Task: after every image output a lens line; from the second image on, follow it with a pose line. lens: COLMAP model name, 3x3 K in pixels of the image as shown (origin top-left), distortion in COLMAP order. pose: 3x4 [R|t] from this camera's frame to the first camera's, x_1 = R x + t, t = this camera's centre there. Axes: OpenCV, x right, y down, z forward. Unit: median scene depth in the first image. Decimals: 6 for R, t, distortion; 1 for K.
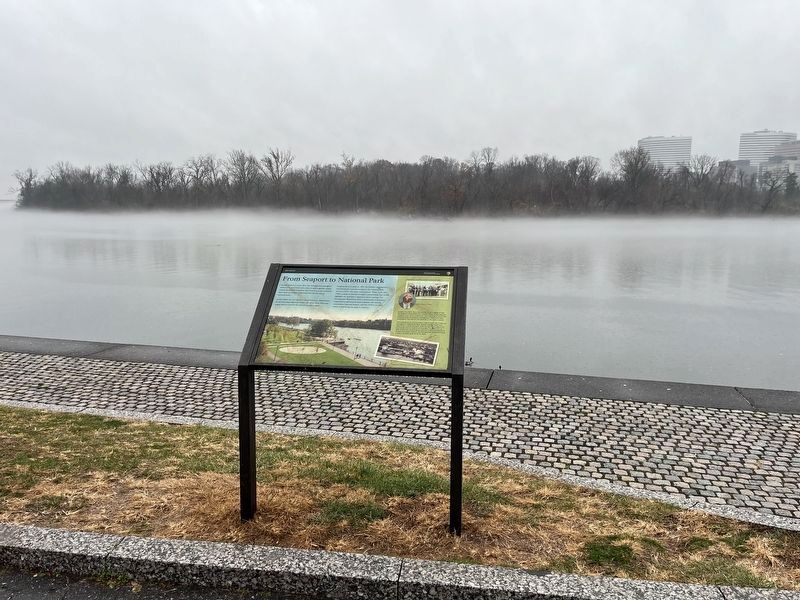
lens RADIAL K [[598.6, 0, 402.6], [0, 598.6, 300.1], [0, 0, 1]] dist [0.027084, -0.013614]
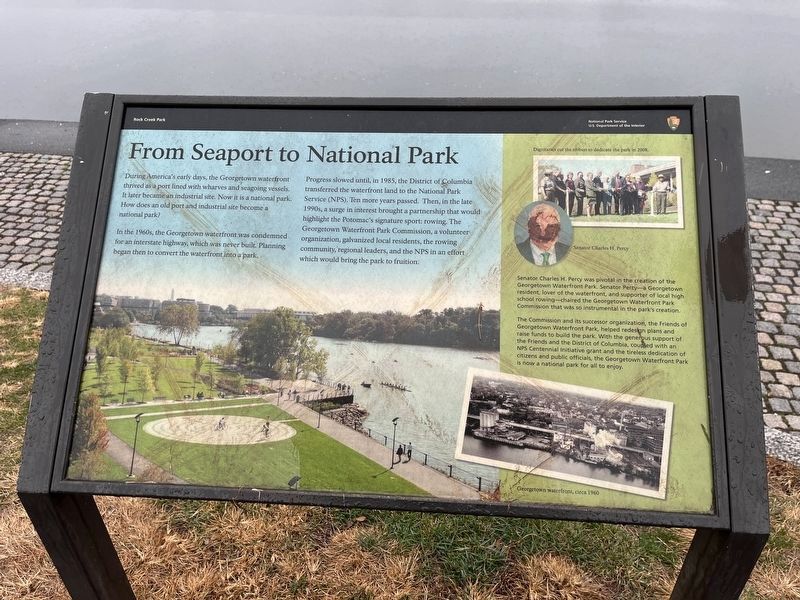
lens RADIAL K [[598.6, 0, 392.4], [0, 598.6, 303.6], [0, 0, 1]] dist [0.027084, -0.013614]
pose [[0.998348, -0.050719, 0.026984, -0.079906], [0.033628, 0.896725, 0.441309, -0.105379], [-0.046580, -0.439672, 0.896950, 0.722041]]
